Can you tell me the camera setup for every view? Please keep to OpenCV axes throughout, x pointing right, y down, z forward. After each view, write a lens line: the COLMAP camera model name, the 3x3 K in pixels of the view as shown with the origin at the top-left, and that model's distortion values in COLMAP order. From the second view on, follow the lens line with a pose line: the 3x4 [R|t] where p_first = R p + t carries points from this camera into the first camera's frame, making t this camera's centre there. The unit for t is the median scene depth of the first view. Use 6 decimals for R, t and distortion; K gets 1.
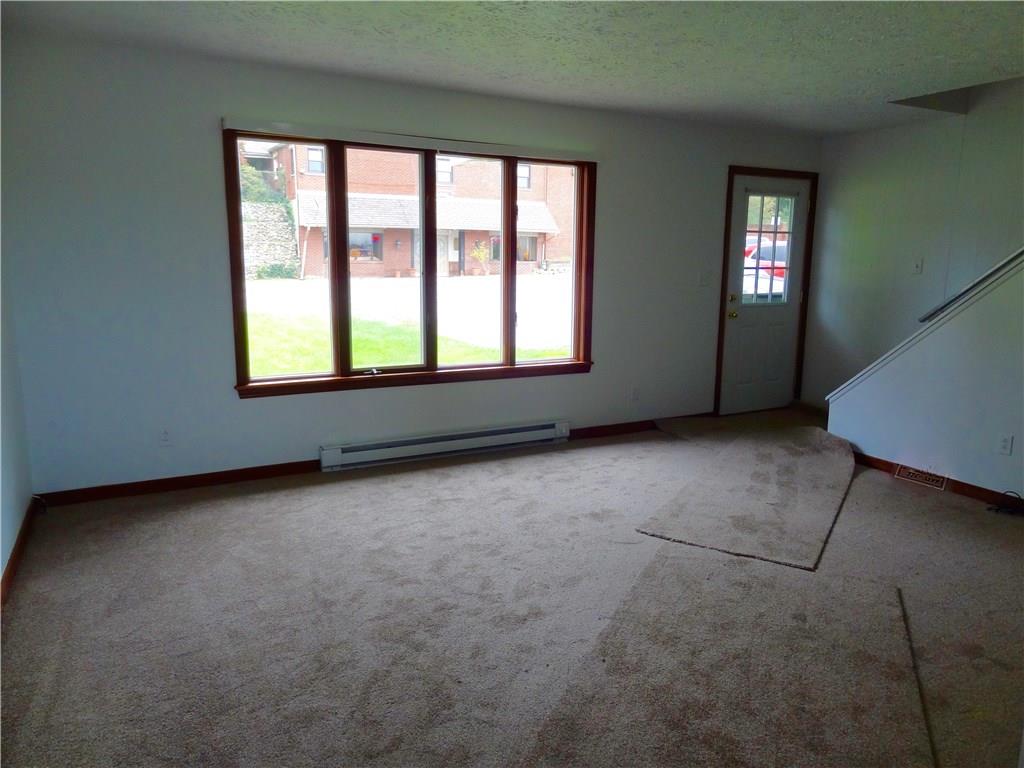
lens RADIAL K [[679.7, 0, 462.4], [0, 679.7, 384.2], [0, 0, 1]] dist [-0.053713, 0.004116]
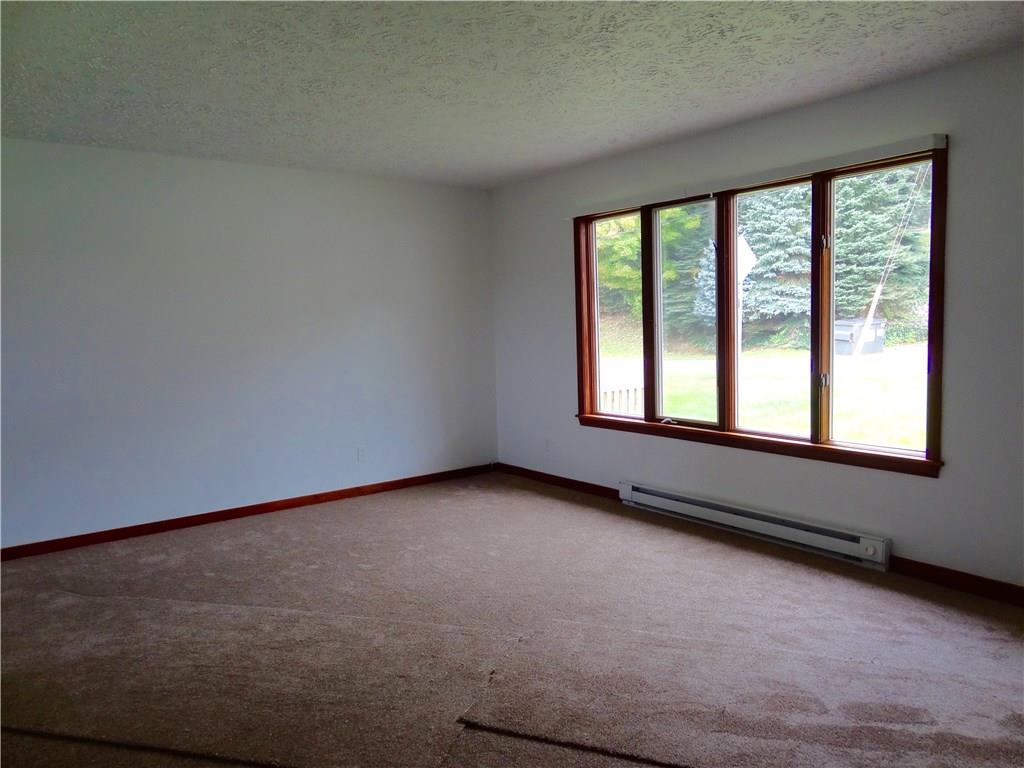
lens RADIAL K [[729.9, 0, 512.0], [0, 729.9, 384.0], [0, 0, 1]] dist [-0.002053, -0.008352]
pose [[0.176899, 0.078840, -0.981066, 0.878168], [-0.127390, 0.990236, 0.056607, -0.103933], [0.975950, 0.114965, 0.185215, 0.550112]]
